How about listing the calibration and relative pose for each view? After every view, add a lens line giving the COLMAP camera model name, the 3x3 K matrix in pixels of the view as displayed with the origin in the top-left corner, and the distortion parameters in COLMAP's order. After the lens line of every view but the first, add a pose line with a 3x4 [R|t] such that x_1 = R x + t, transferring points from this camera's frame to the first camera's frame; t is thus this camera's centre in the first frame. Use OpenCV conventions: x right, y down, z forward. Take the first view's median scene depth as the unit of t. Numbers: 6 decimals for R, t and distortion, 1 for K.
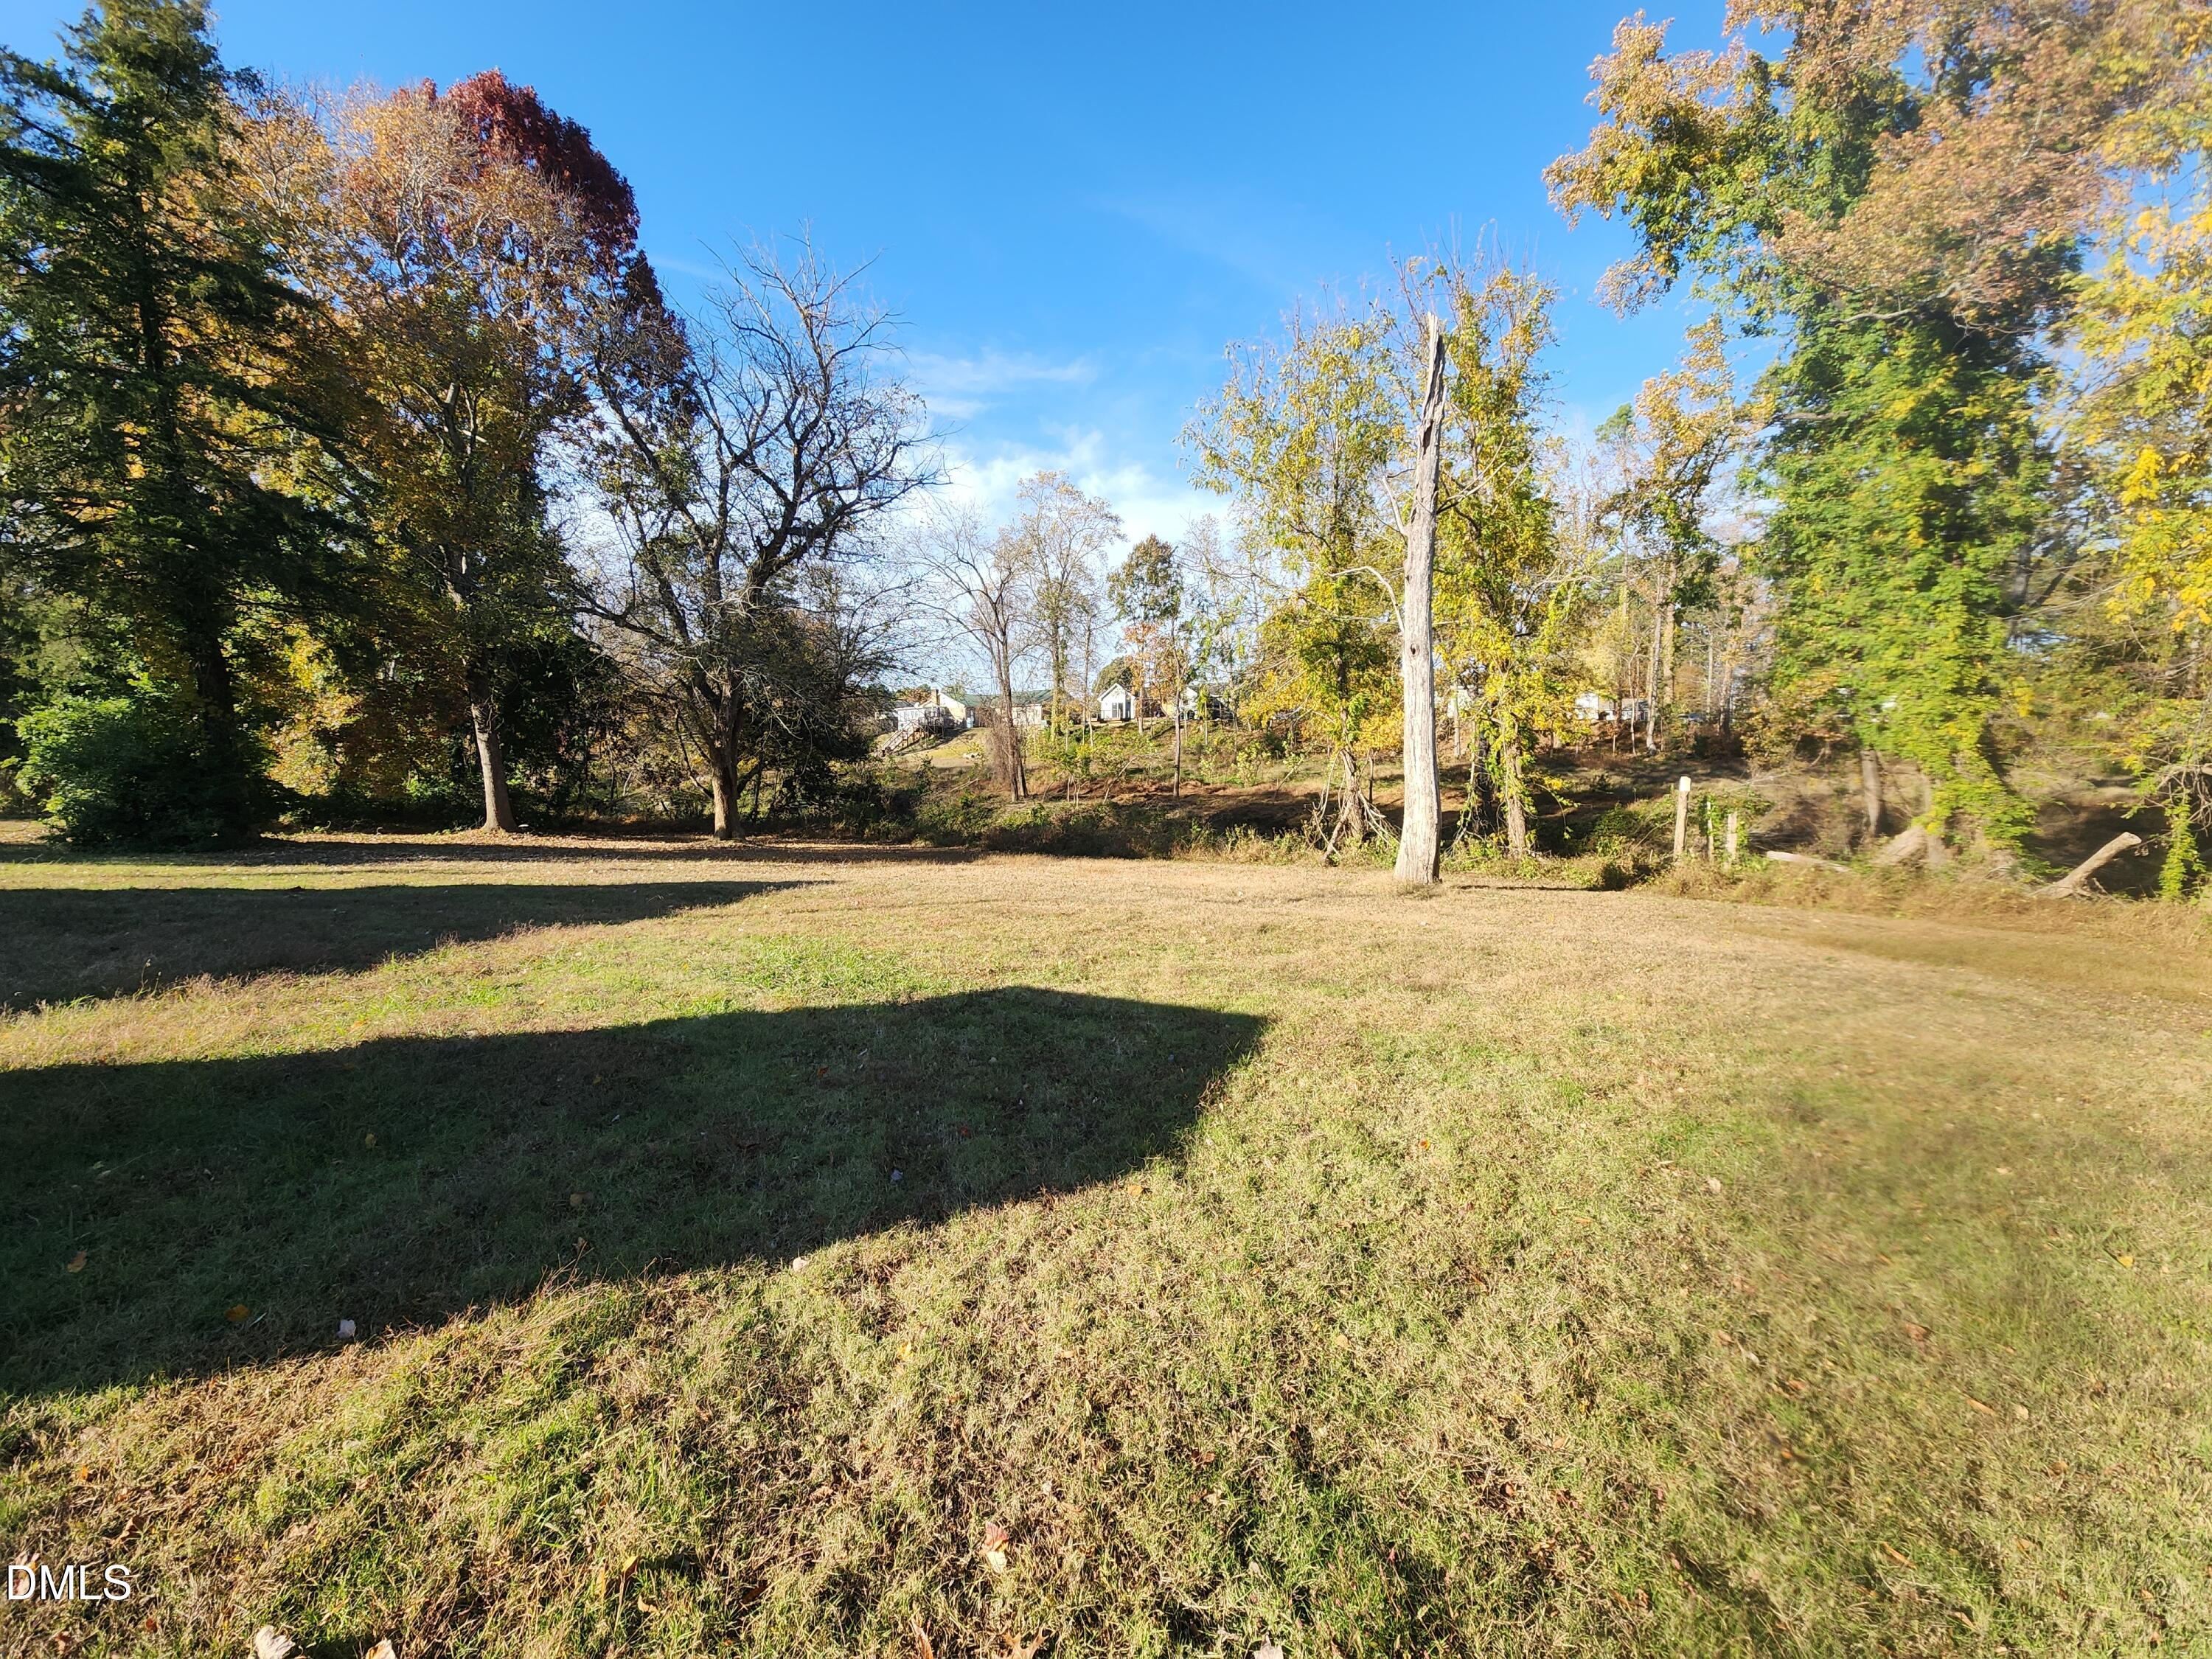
lens RADIAL K [[904.5, 0, 1099.7], [0, 904.5, 827.8], [0, 0, 1]] dist [0.010843, -0.006058]
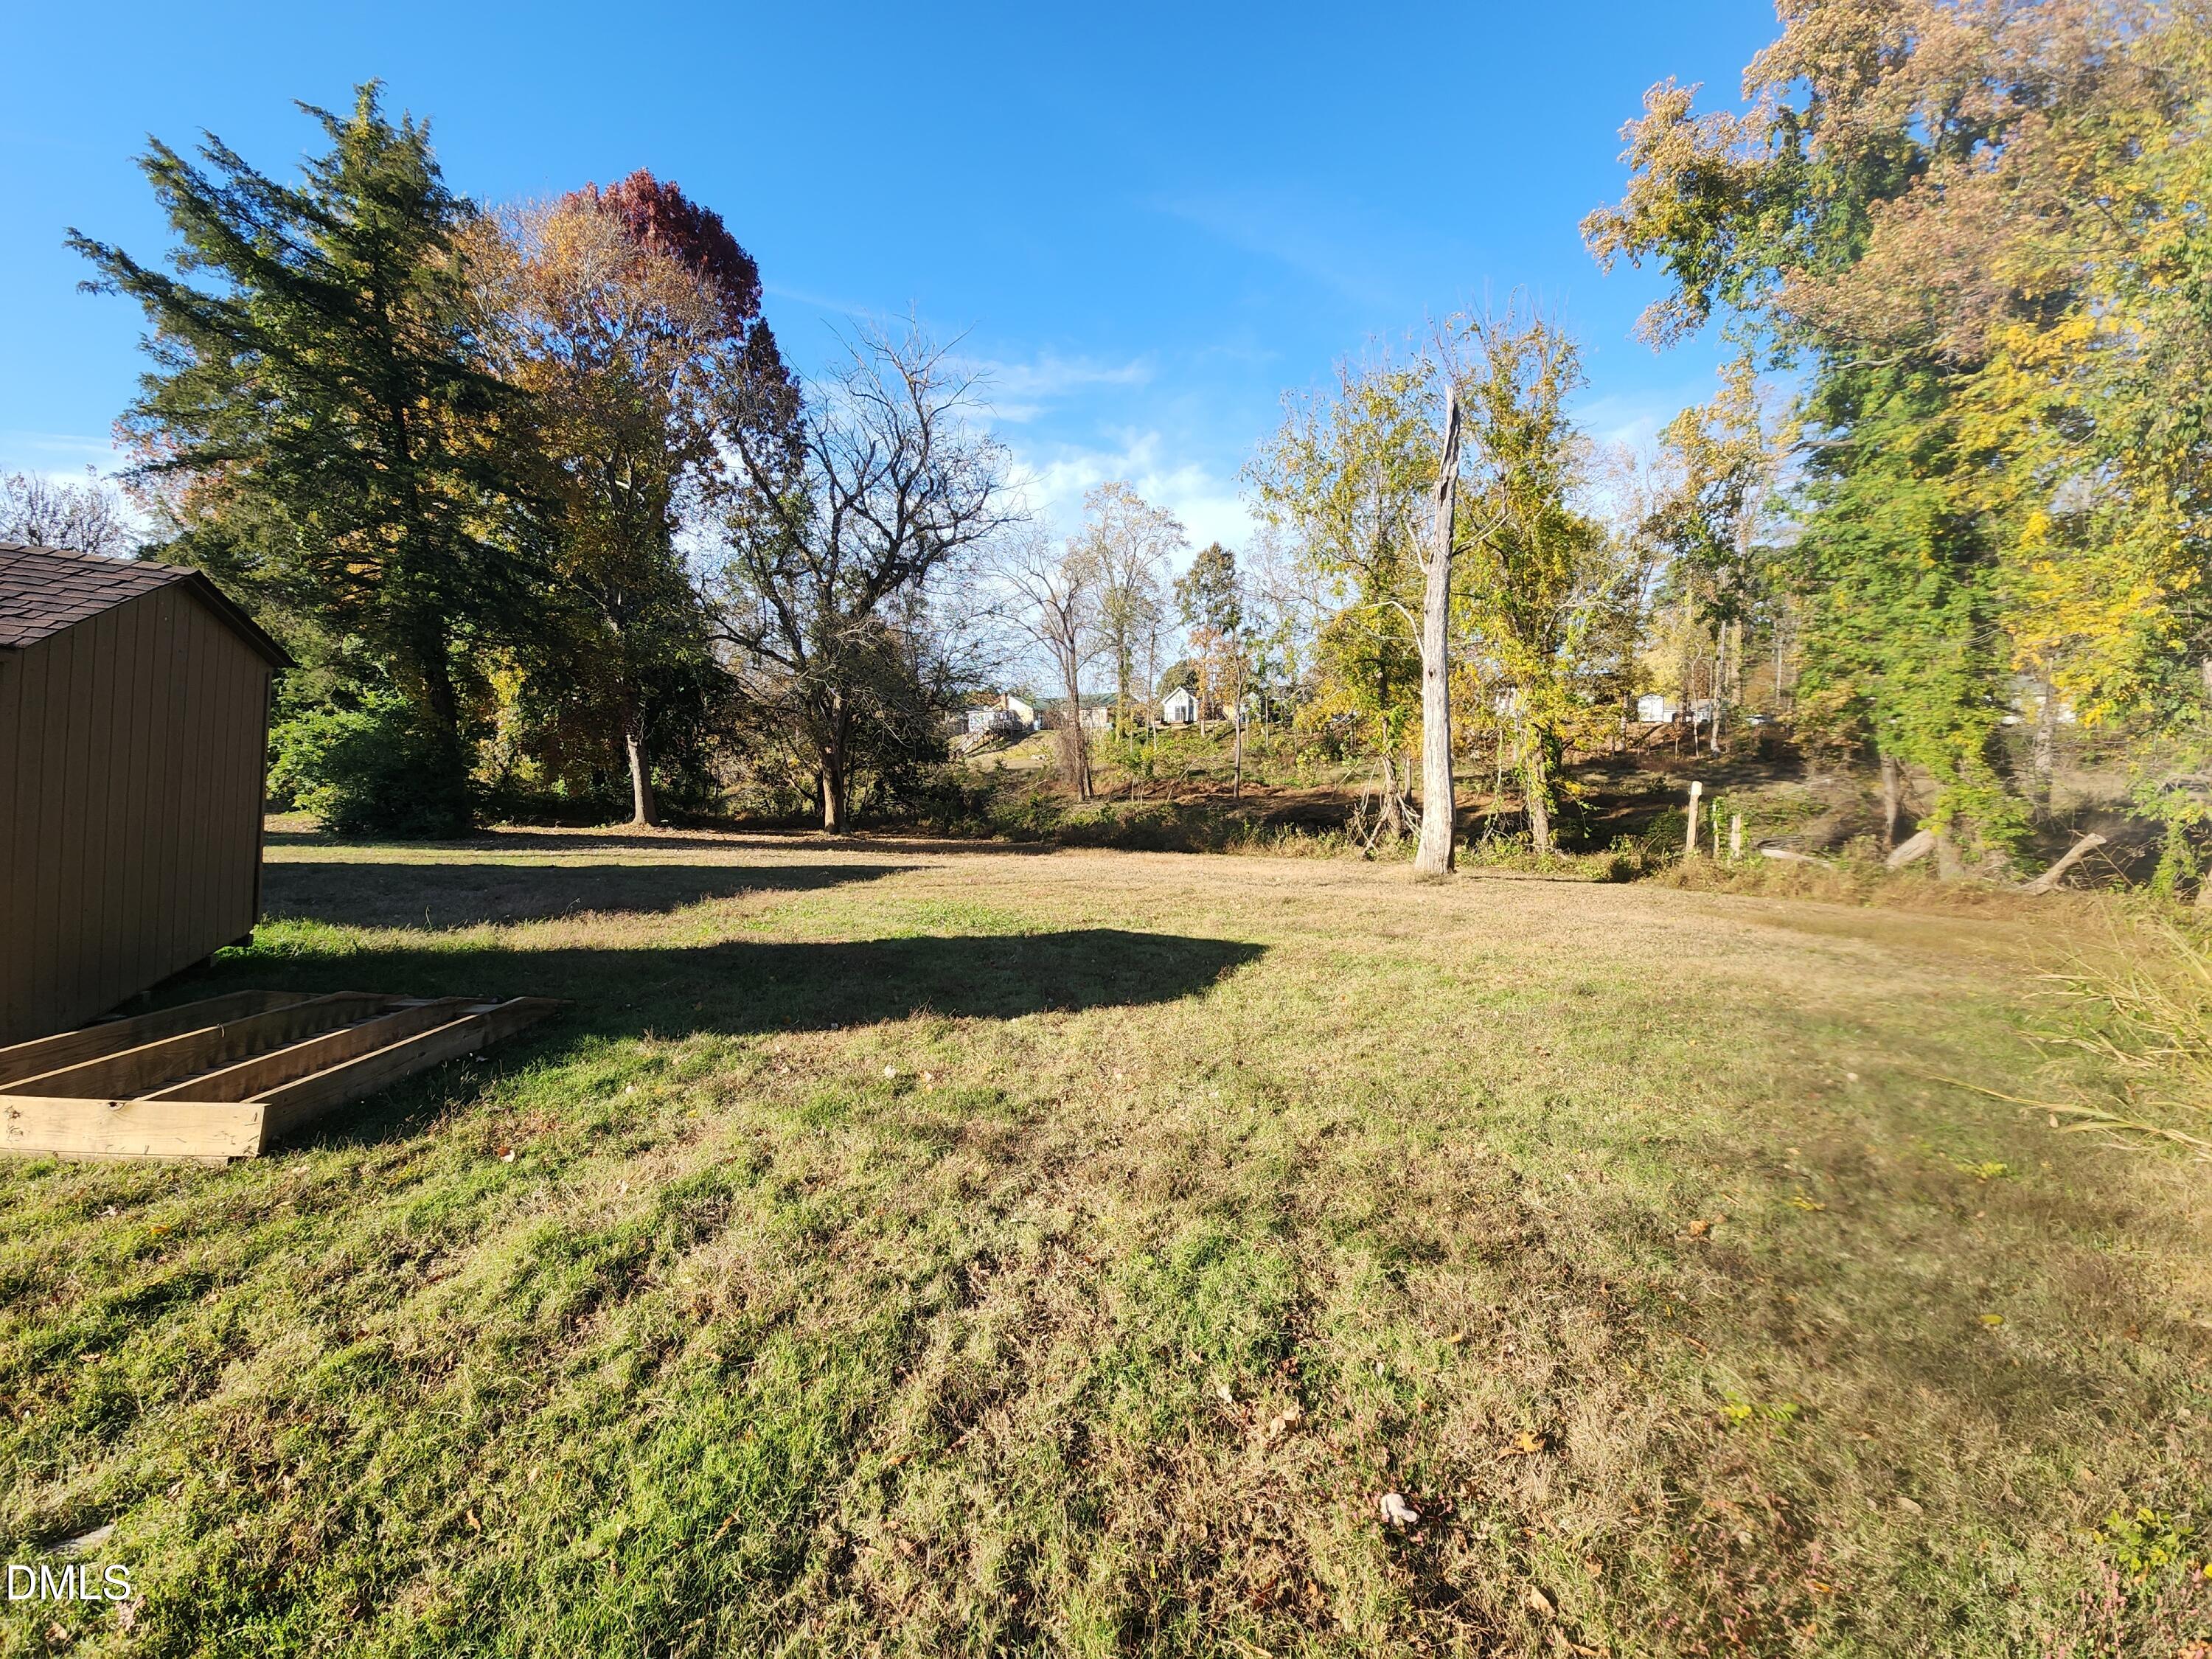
lens RADIAL K [[904.5, 0, 1099.7], [0, 904.5, 827.8], [0, 0, 1]] dist [0.010843, -0.006058]
pose [[0.997560, 0.006085, -0.069552, 0.001062], [-0.006096, 0.999981, 0.000059, 0.003325], [0.069551, 0.000366, 0.997578, -0.121824]]
